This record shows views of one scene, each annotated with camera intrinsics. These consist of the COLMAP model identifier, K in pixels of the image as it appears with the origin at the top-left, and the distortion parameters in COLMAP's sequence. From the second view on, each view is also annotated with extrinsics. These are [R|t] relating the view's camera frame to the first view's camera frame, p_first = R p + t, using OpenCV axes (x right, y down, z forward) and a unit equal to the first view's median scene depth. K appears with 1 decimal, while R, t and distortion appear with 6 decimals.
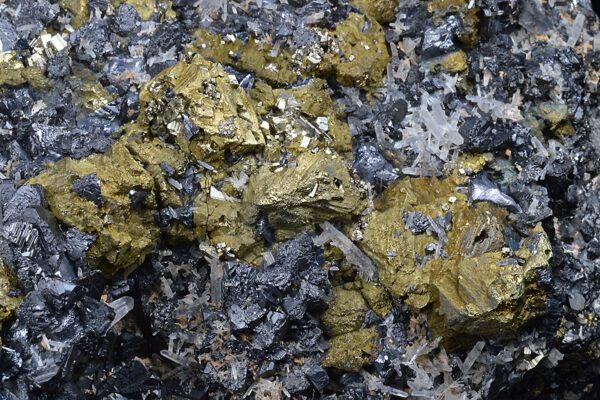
lens RADIAL K [[1668.4, 0, 303.9], [0, 1668.4, 199.2], [0, 0, 1]] dist [-0.051432, 0.000000]
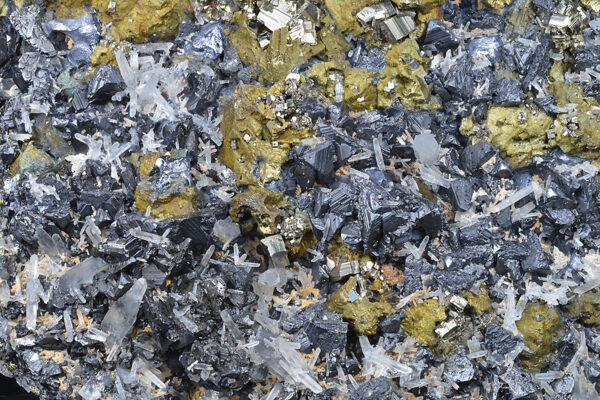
lens RADIAL K [[1668.4, 0, 298.5], [0, 1668.4, 202.5], [0, 0, 1]] dist [-0.051432, 0.000000]
pose [[-0.949855, 0.265878, -0.164572, 0.177666], [-0.298649, -0.615451, 0.729403, -0.816415], [0.092647, 0.741977, 0.663993, 0.446320]]
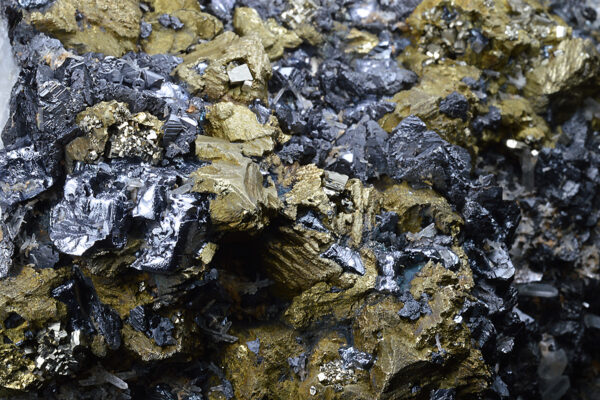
lens RADIAL K [[1668.4, 0, 299.9], [0, 1668.4, 204.3], [0, 0, 1]] dist [-0.051432, 0.000000]
pose [[0.887471, -0.265106, 0.376981, -0.599230], [0.270294, 0.961940, 0.040155, -0.014975], [-0.373278, 0.066259, 0.925350, 0.036145]]
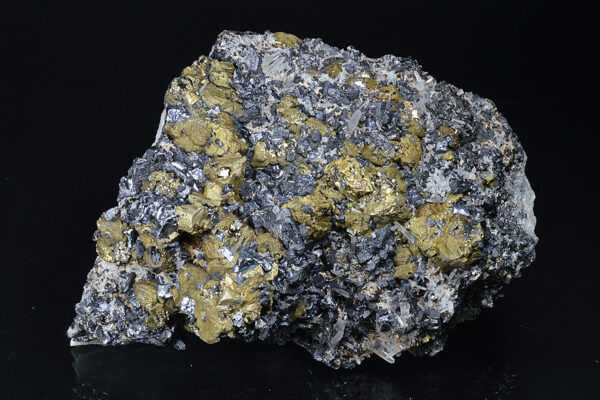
lens RADIAL K [[1668.4, 0, 295.2], [0, 1668.4, 199.1], [0, 0, 1]] dist [-0.051432, 0.000000]
pose [[0.999509, 0.018969, -0.024927, -0.077667], [-0.017392, 0.997923, 0.062029, -0.175482], [0.026051, -0.061565, 0.997763, -1.549017]]
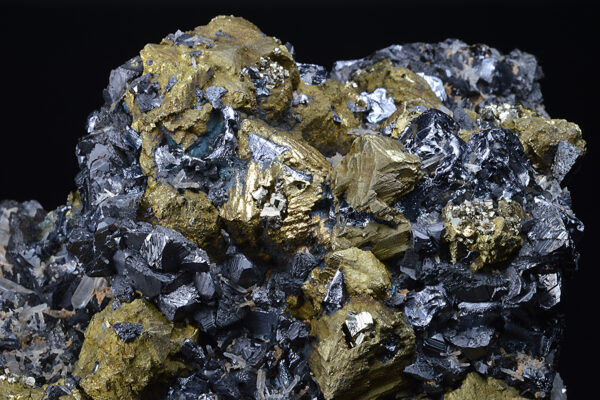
lens RADIAL K [[1668.4, 0, 301.2], [0, 1668.4, 199.1], [0, 0, 1]] dist [-0.051432, 0.000000]
pose [[-0.932612, 0.296175, -0.206191, -0.034758], [-0.351159, -0.613060, 0.707704, -0.693897], [0.083197, 0.732419, 0.675751, 0.216702]]
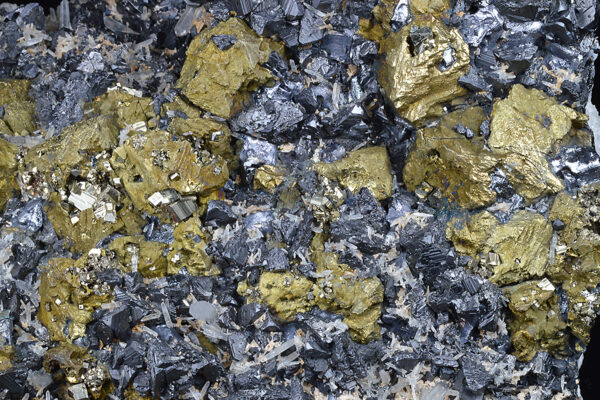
lens RADIAL K [[1668.4, 0, 301.0], [0, 1668.4, 202.4], [0, 0, 1]] dist [-0.051432, 0.000000]
pose [[-0.946480, 0.274599, -0.169621, 0.057398], [-0.308506, -0.615203, 0.725500, -0.933722], [0.094870, 0.739000, 0.666993, 0.247660]]
